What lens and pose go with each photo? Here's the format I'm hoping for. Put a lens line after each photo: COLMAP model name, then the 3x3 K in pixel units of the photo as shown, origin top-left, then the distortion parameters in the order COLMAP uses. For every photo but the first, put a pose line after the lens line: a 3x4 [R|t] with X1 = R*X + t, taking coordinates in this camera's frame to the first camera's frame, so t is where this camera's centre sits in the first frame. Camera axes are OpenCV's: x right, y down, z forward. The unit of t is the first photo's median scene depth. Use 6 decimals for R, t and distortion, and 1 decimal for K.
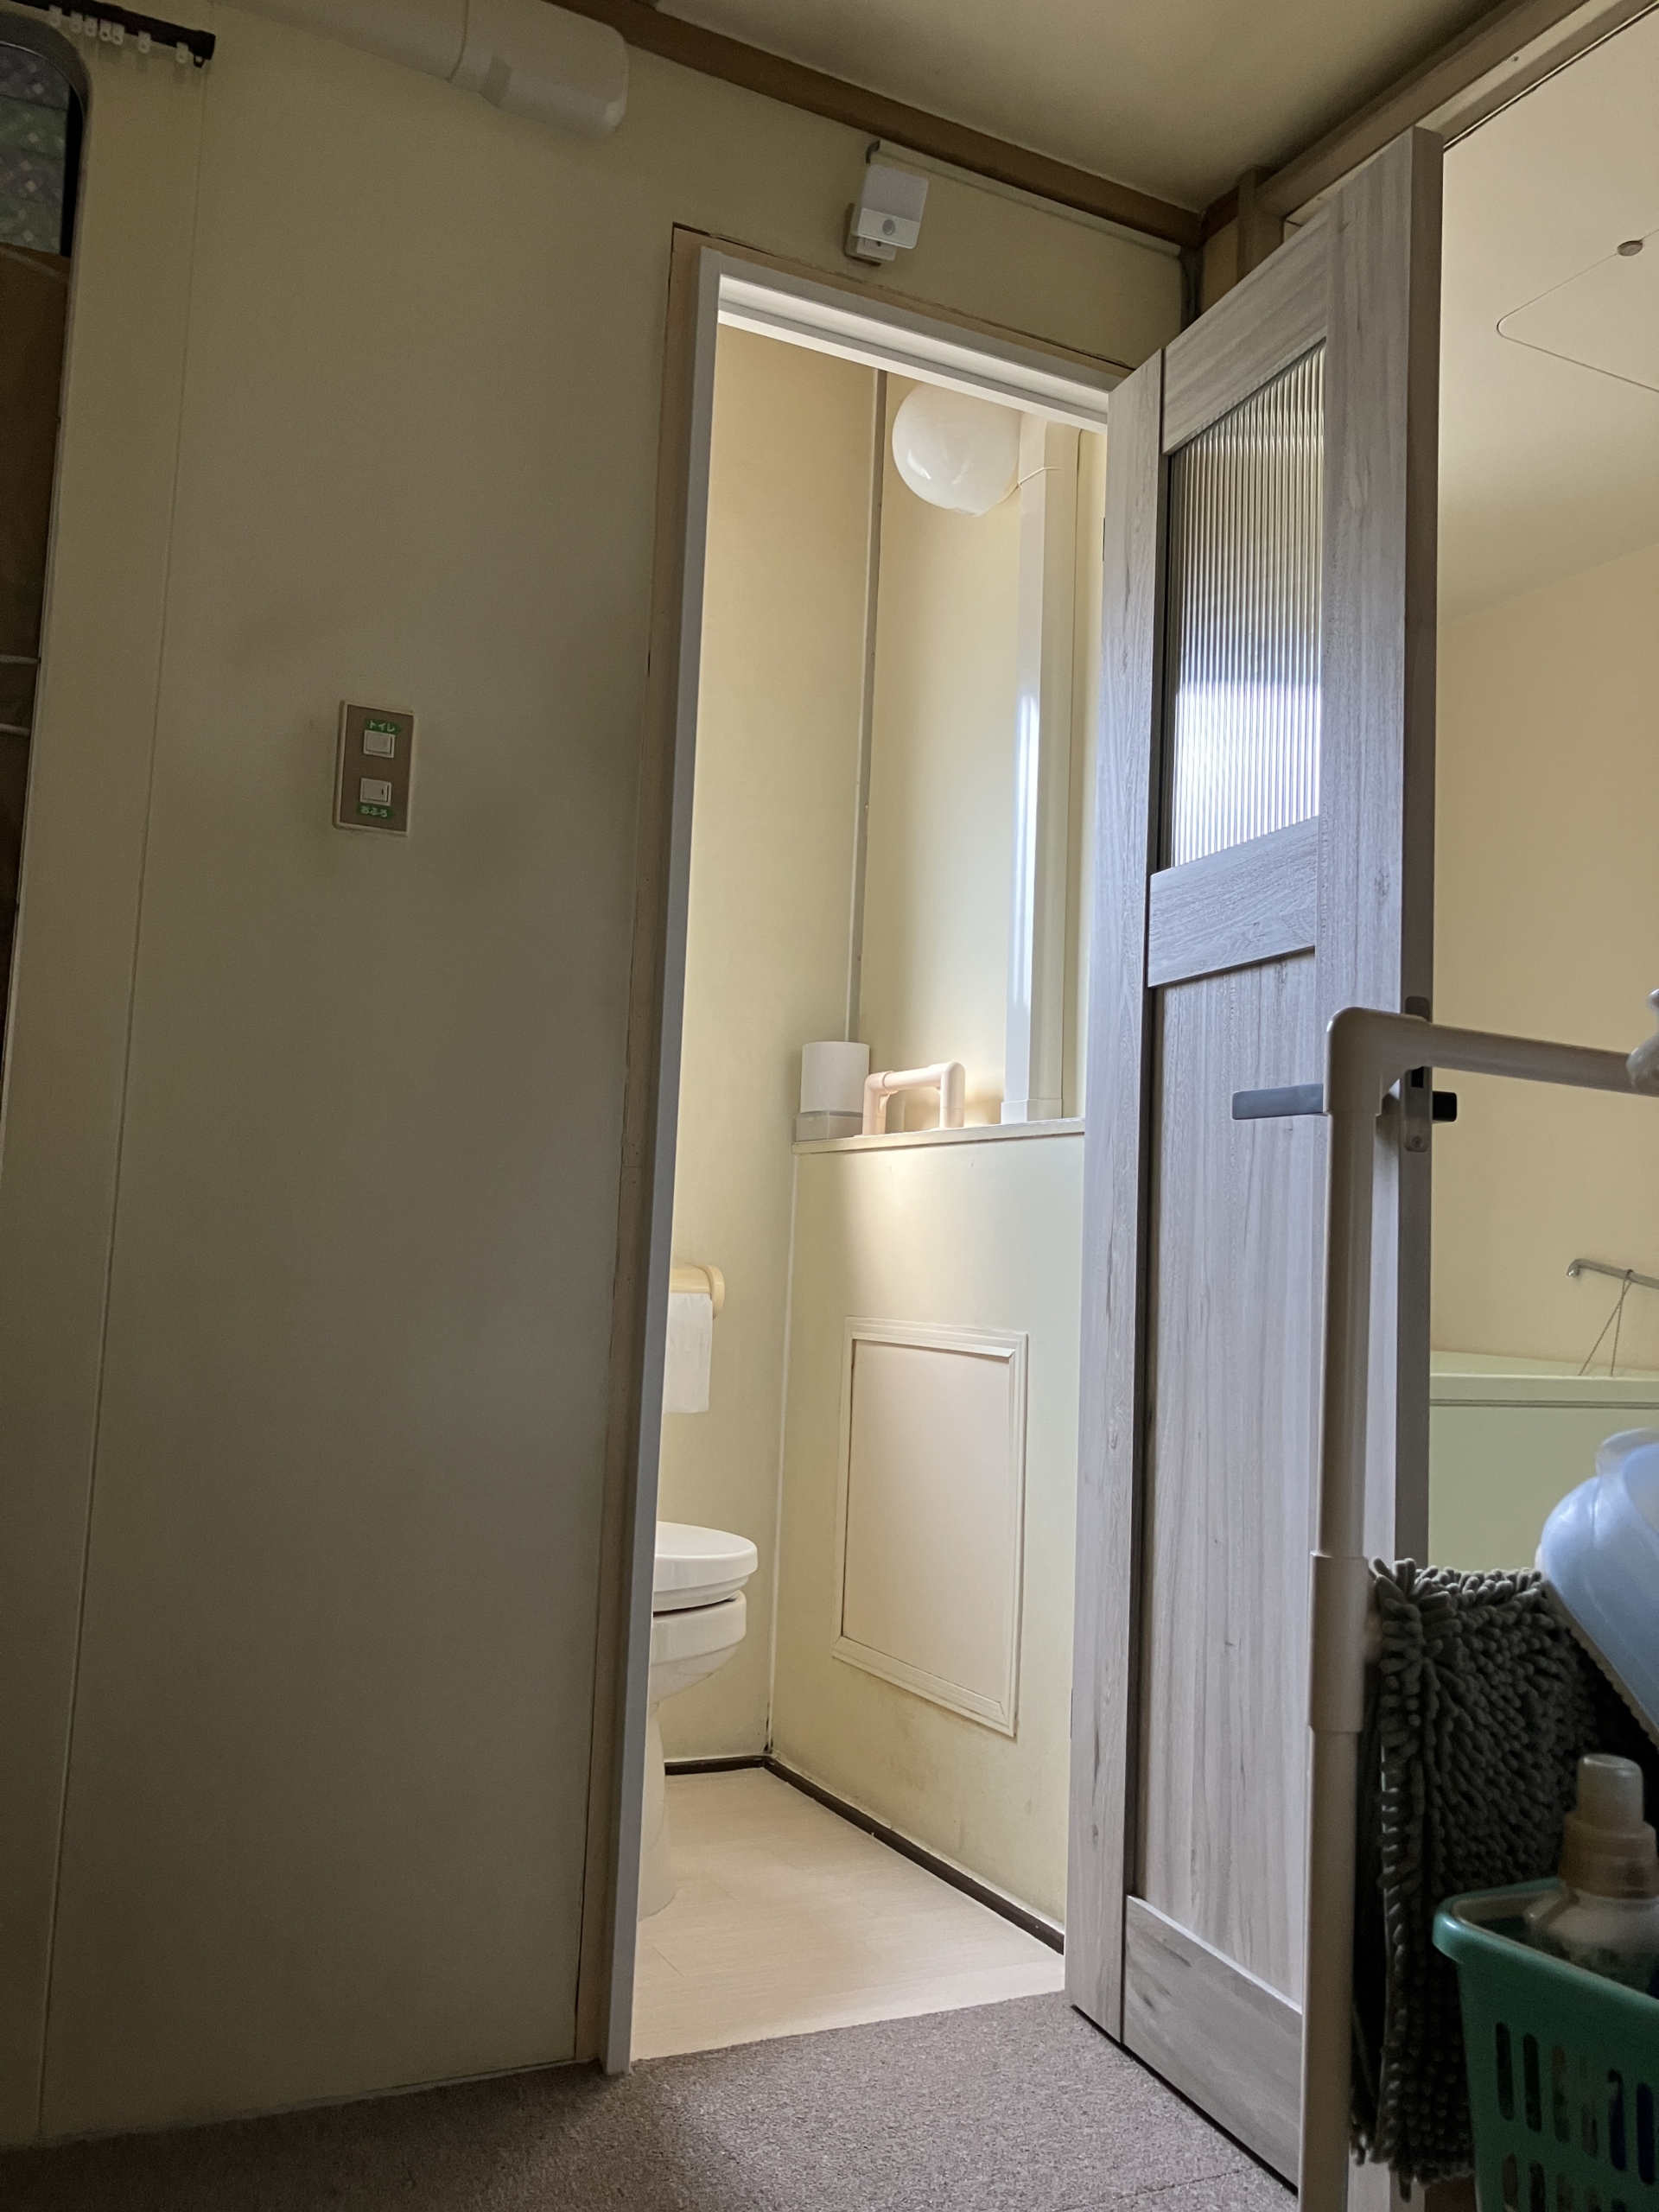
lens RADIAL K [[1813.8, 0, 829.5], [0, 1813.8, 1106.0], [0, 0, 1]] dist [0.004265, 0.000522]
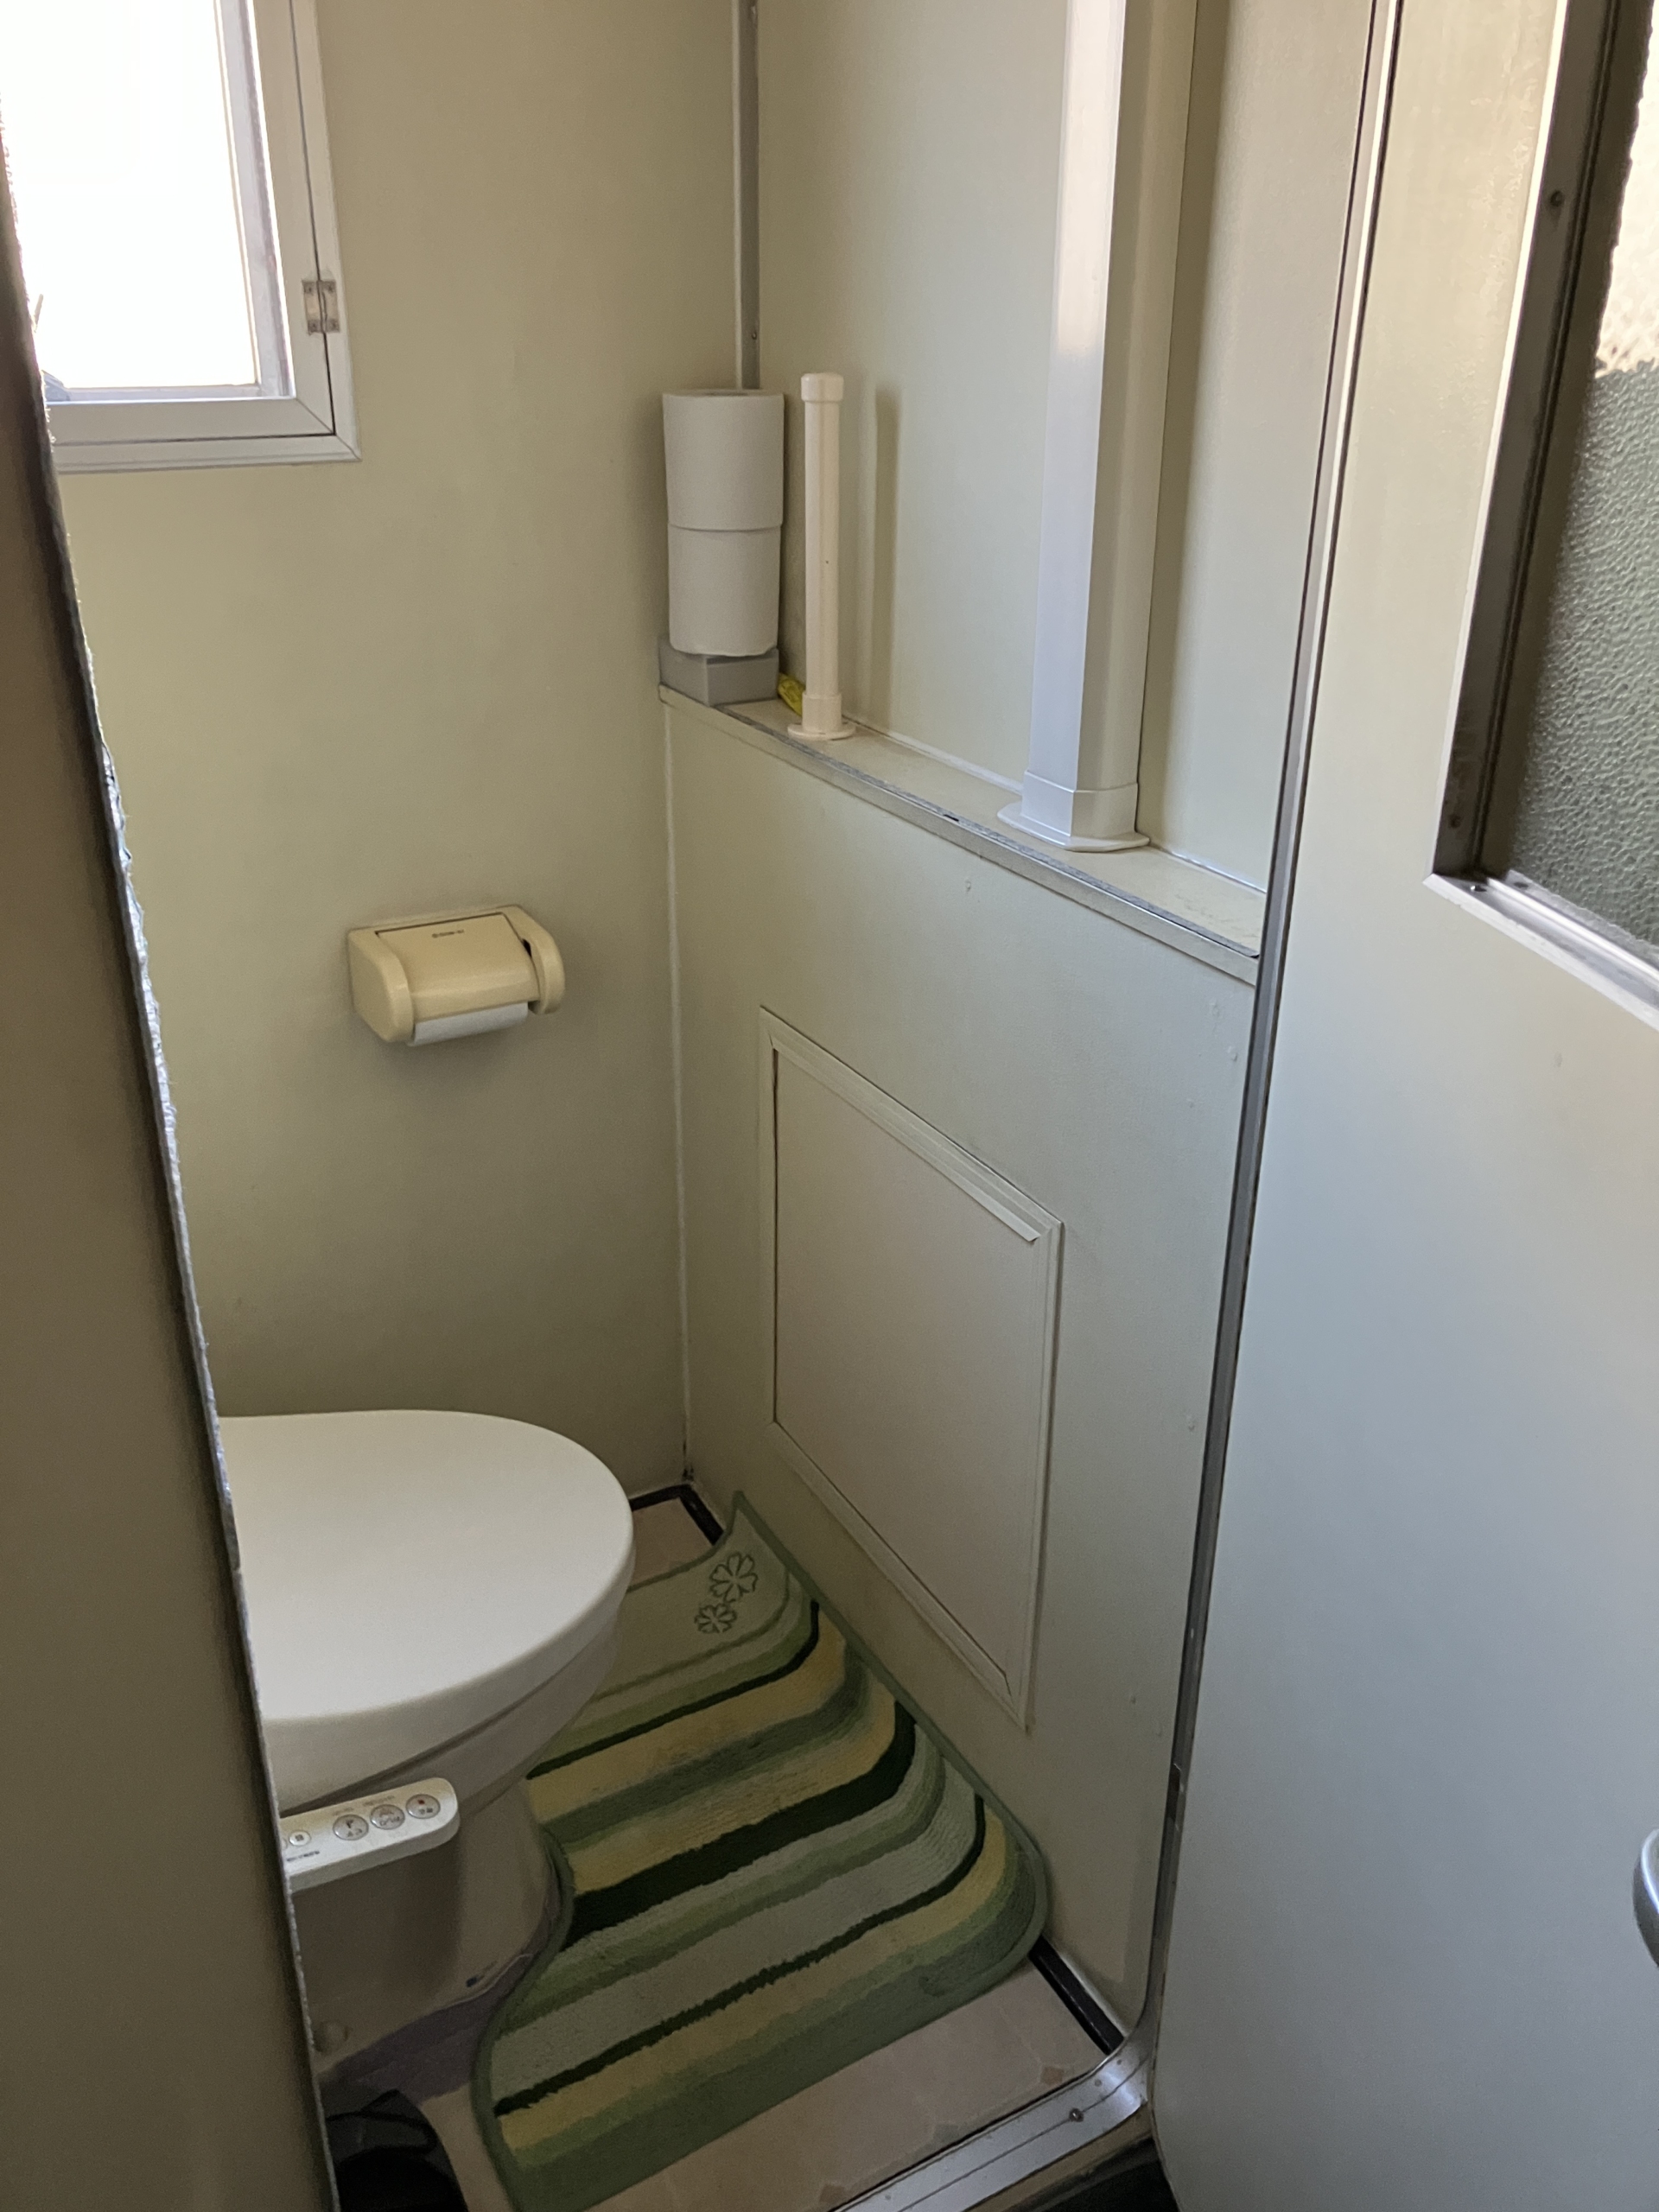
lens RADIAL K [[1813.8, 0, 829.5], [0, 1813.8, 1106.0], [0, 0, 1]] dist [0.004265, 0.000522]
pose [[0.997824, -0.051772, 0.040824, 0.004116], [0.021985, 0.845019, 0.534285, -0.204564], [-0.062158, -0.532225, 0.844318, 0.413540]]
